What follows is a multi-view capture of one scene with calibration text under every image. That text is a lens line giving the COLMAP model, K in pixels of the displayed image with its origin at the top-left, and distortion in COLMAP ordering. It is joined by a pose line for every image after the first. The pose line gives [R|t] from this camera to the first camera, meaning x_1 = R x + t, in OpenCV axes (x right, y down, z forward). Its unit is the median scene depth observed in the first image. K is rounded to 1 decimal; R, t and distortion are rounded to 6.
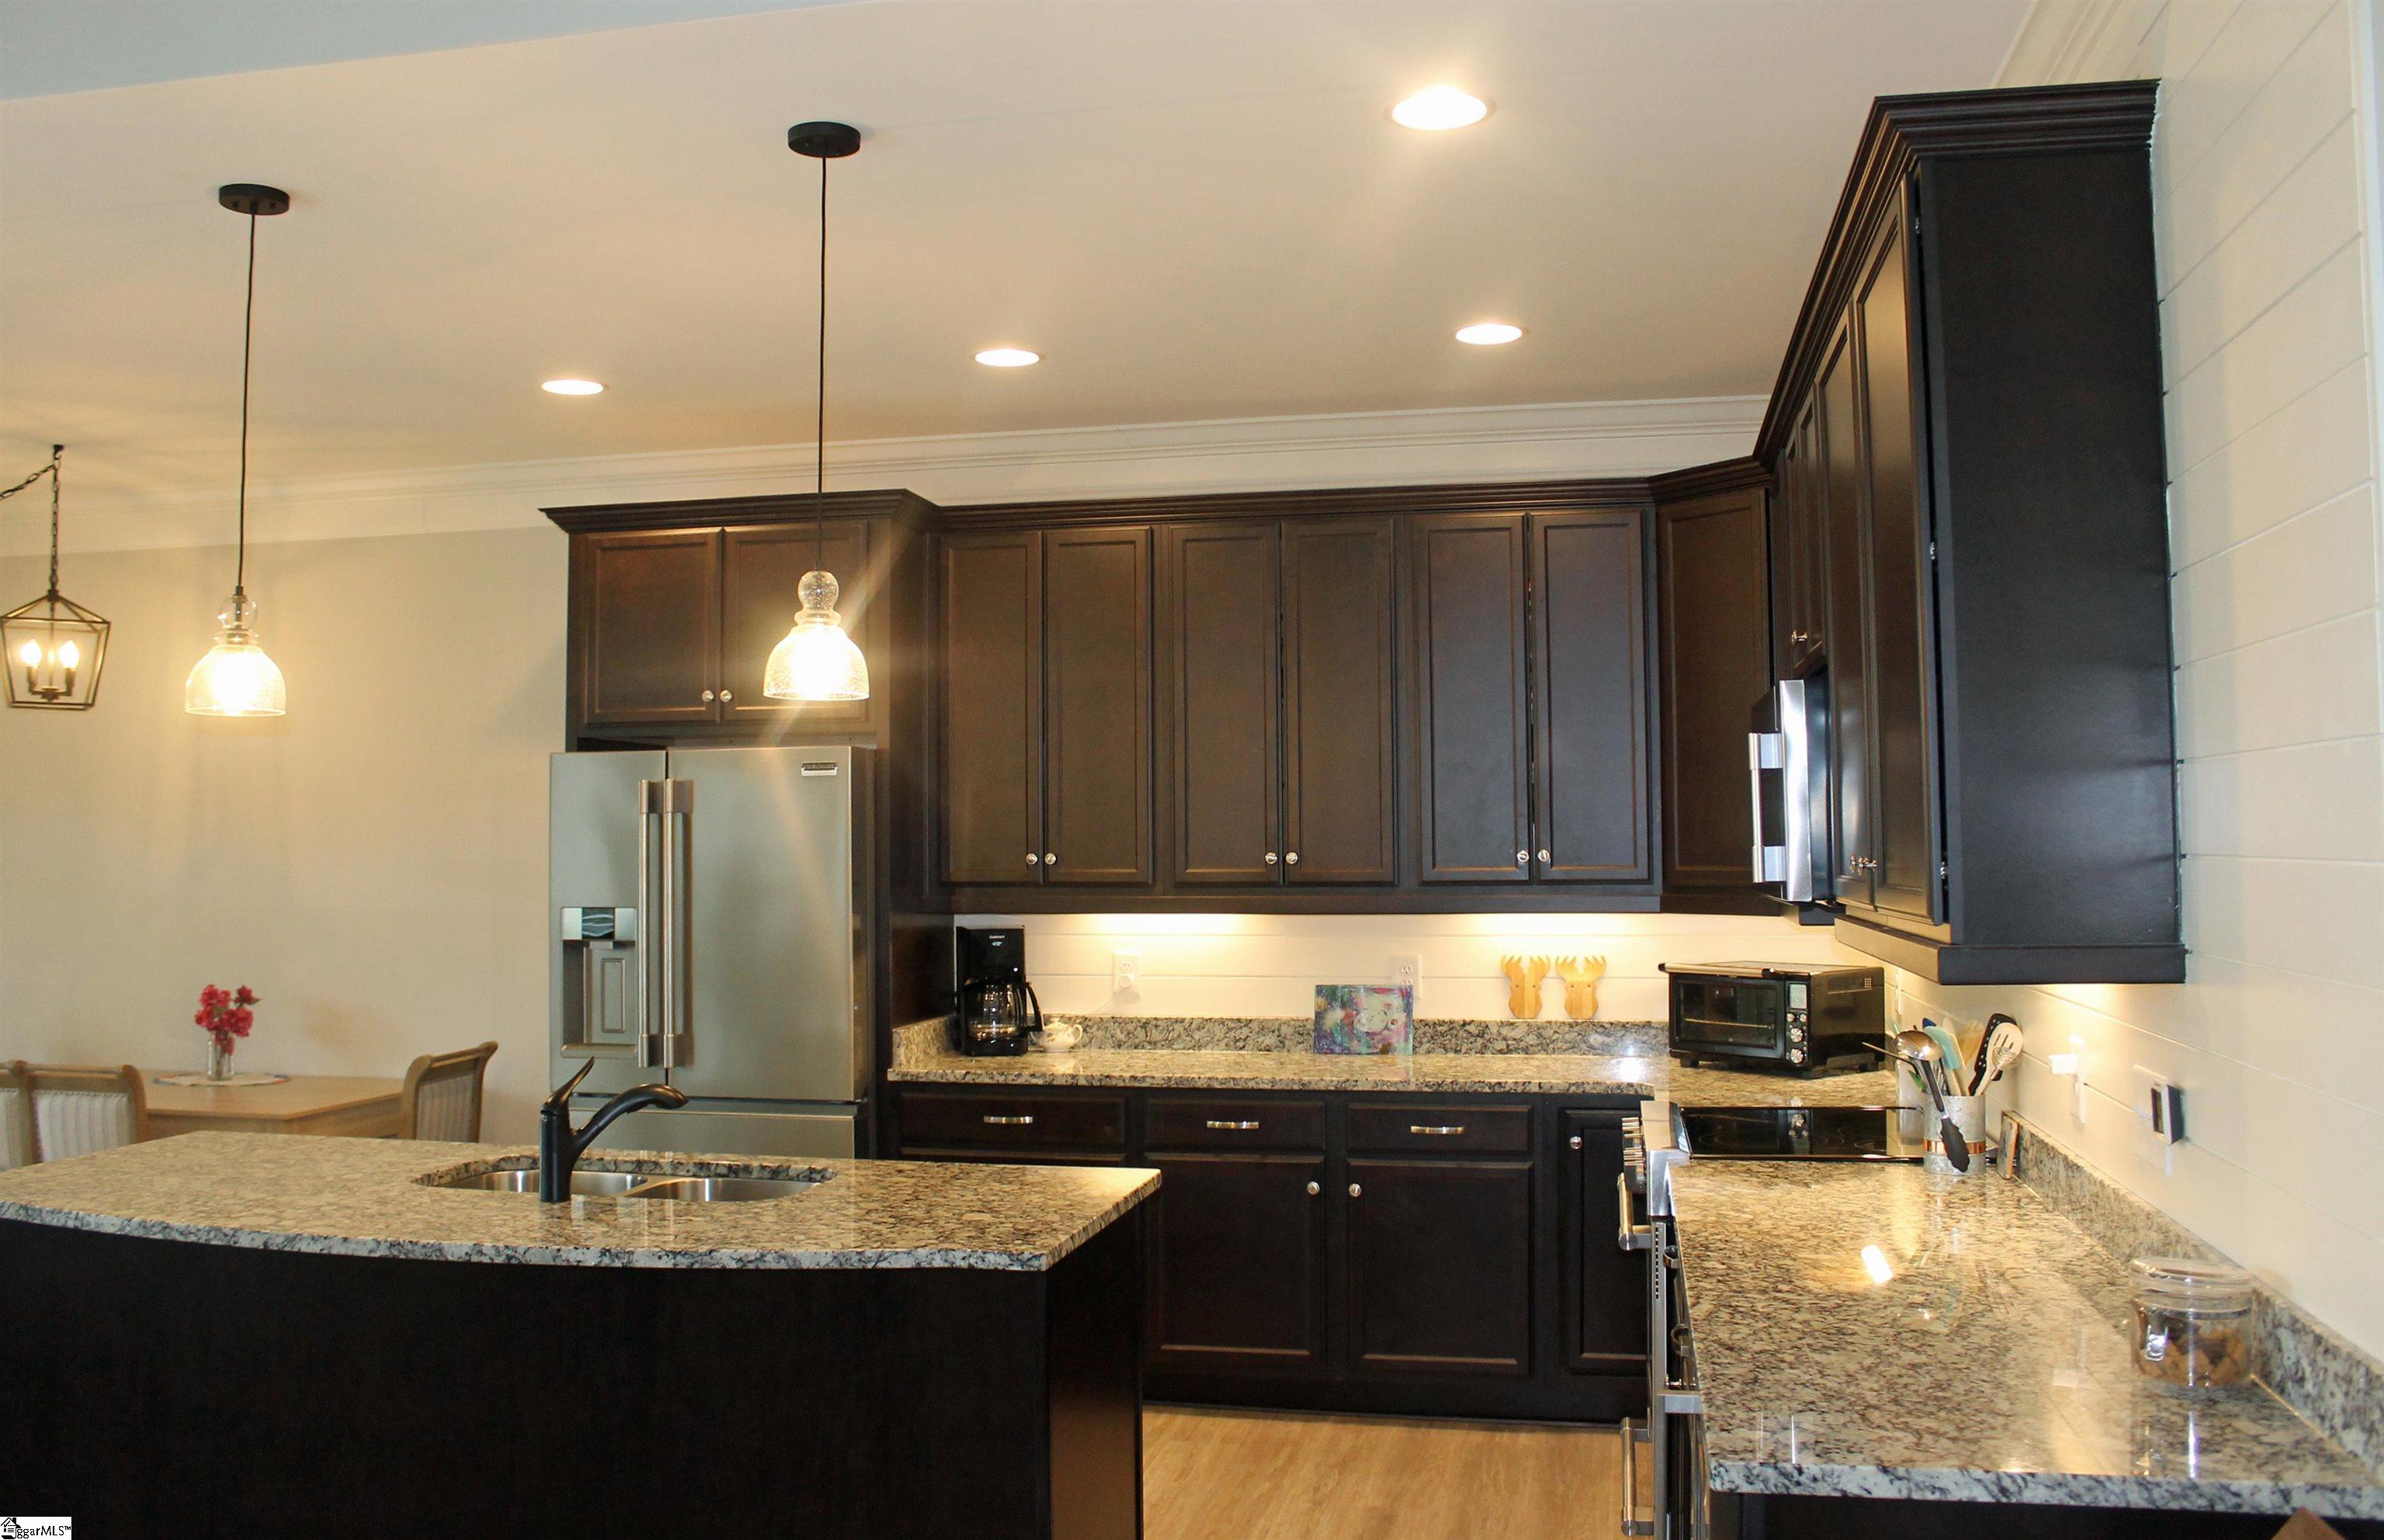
lens RADIAL K [[2047.7, 0, 1192.0], [0, 2047.7, 770.0], [0, 0, 1]] dist [-0.159803, 0.136343]
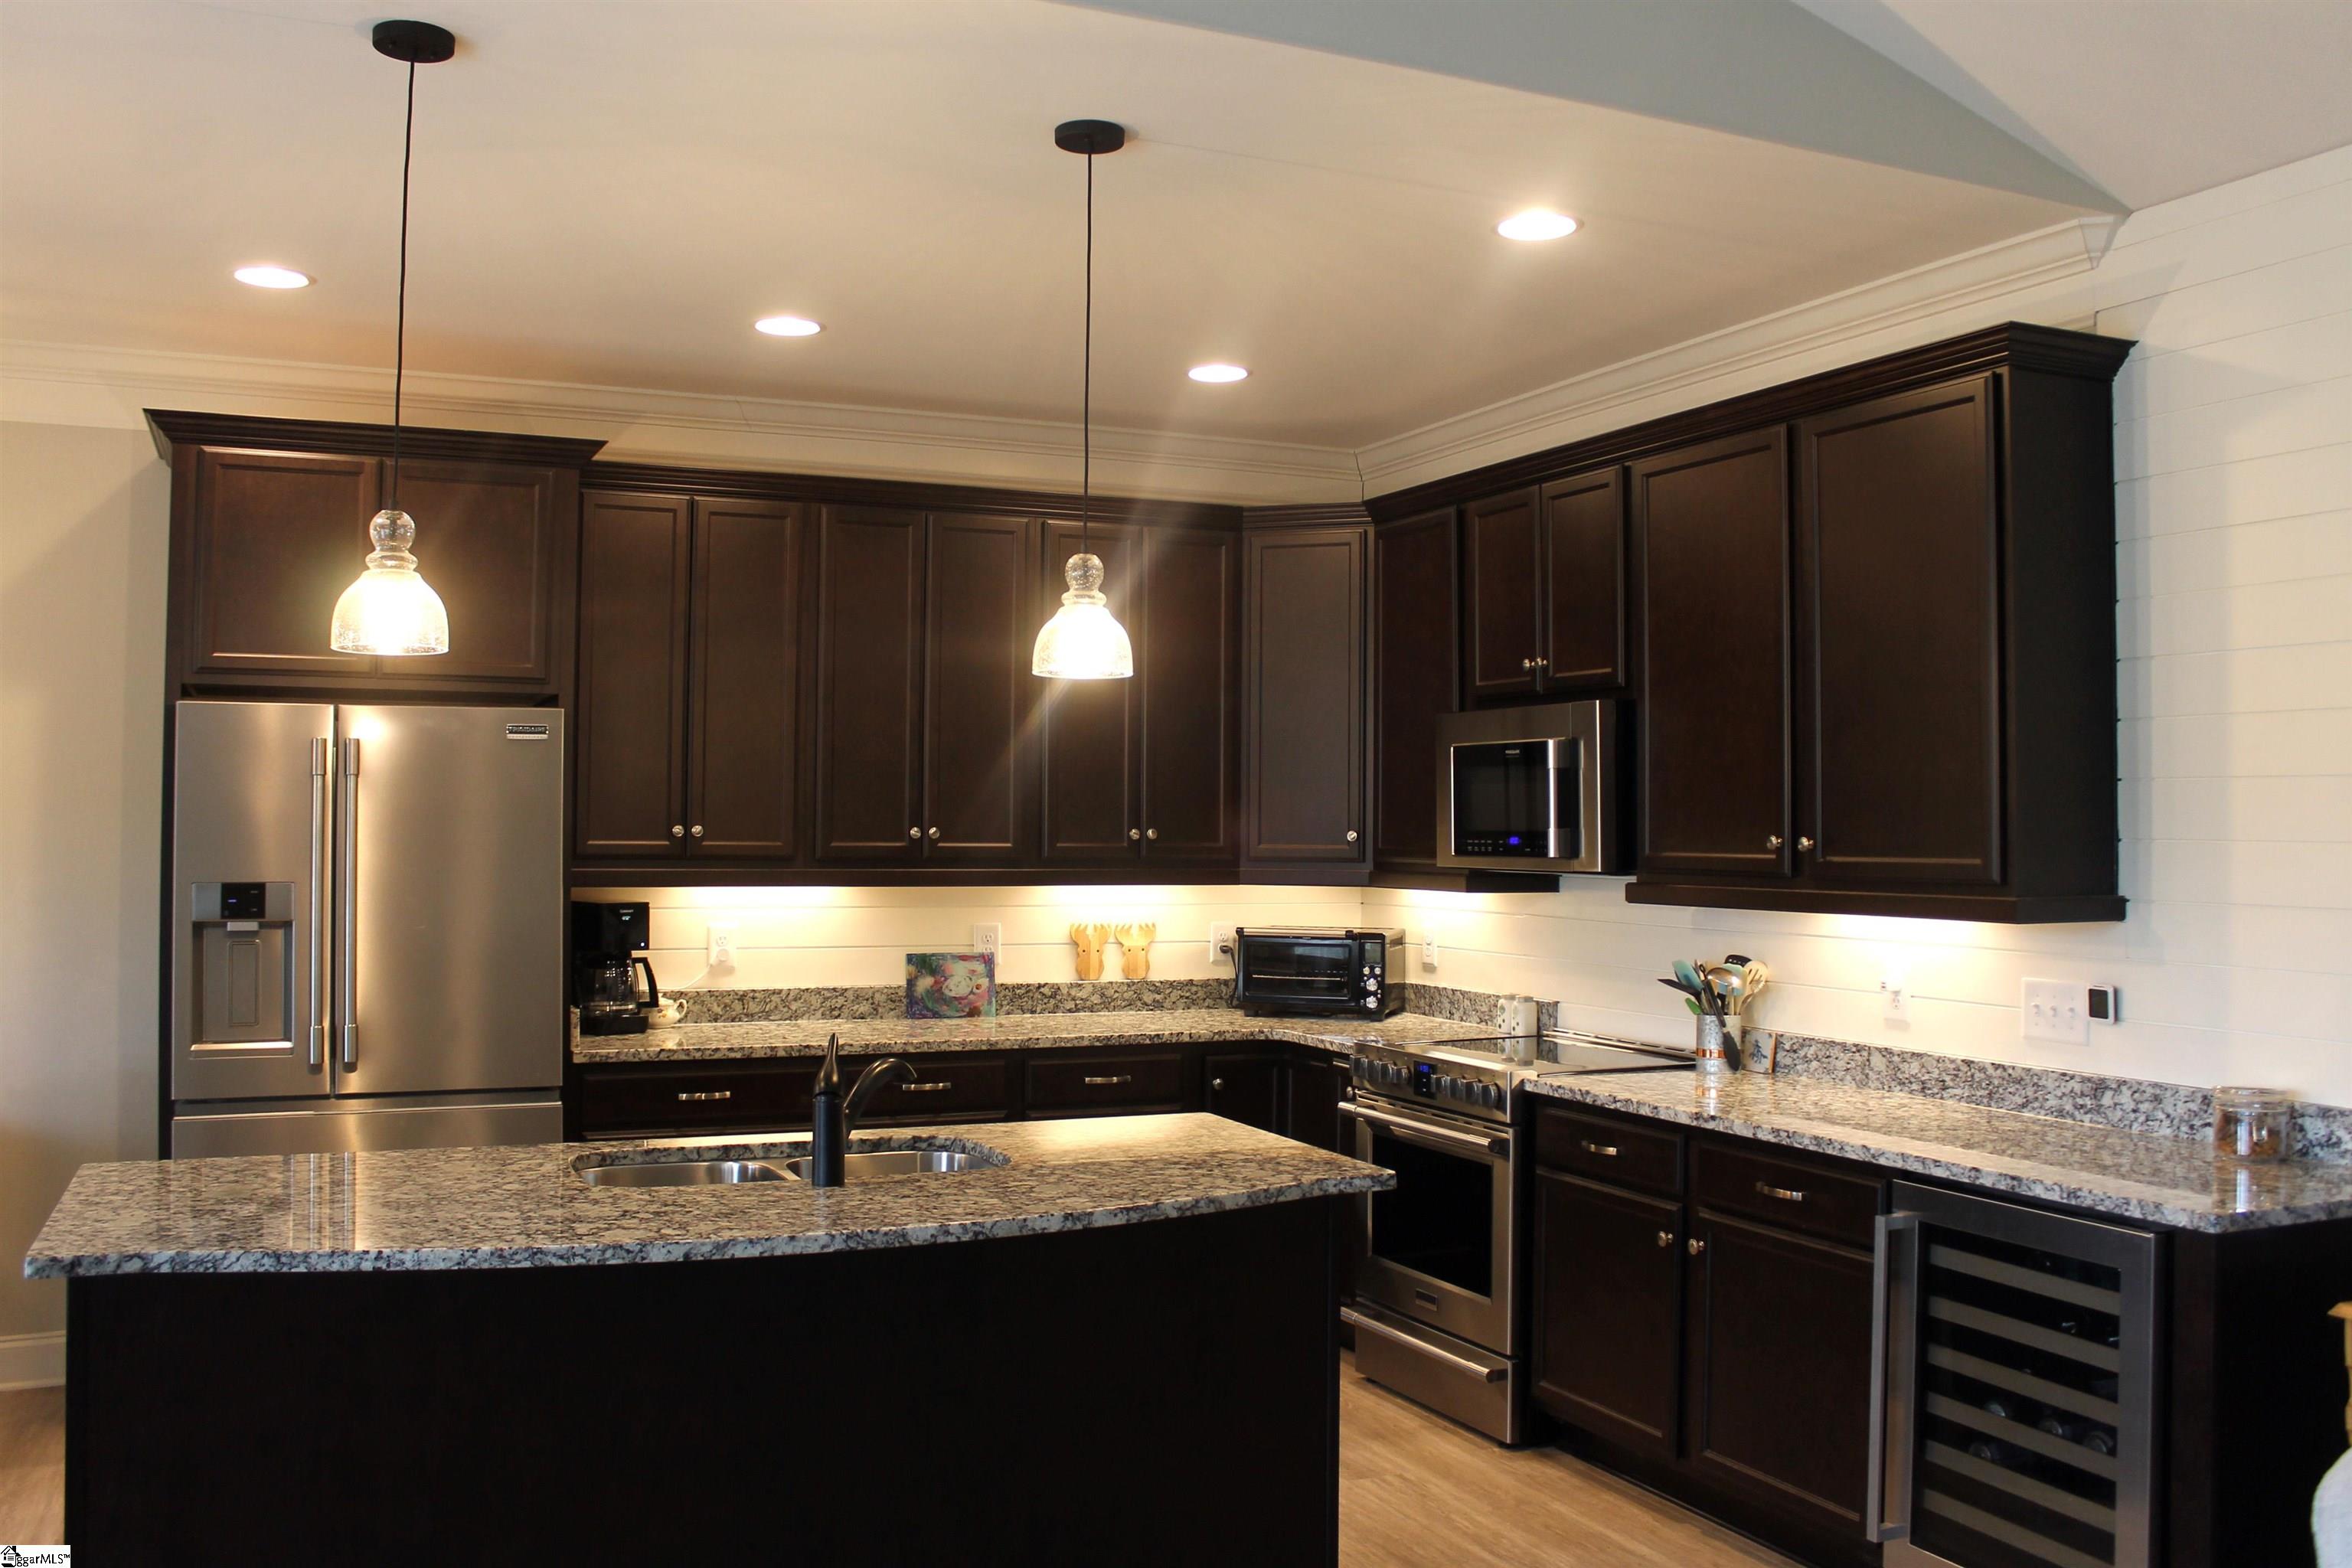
lens RADIAL K [[2026.7, 0, 1176.0], [0, 2026.7, 784.0], [0, 0, 1]] dist [-0.117352, 0.006583]
pose [[0.811768, 0.024638, 0.583460, -0.444465], [-0.033895, 0.999413, 0.004956, 0.008108], [-0.582995, -0.023800, 0.812127, 0.077557]]
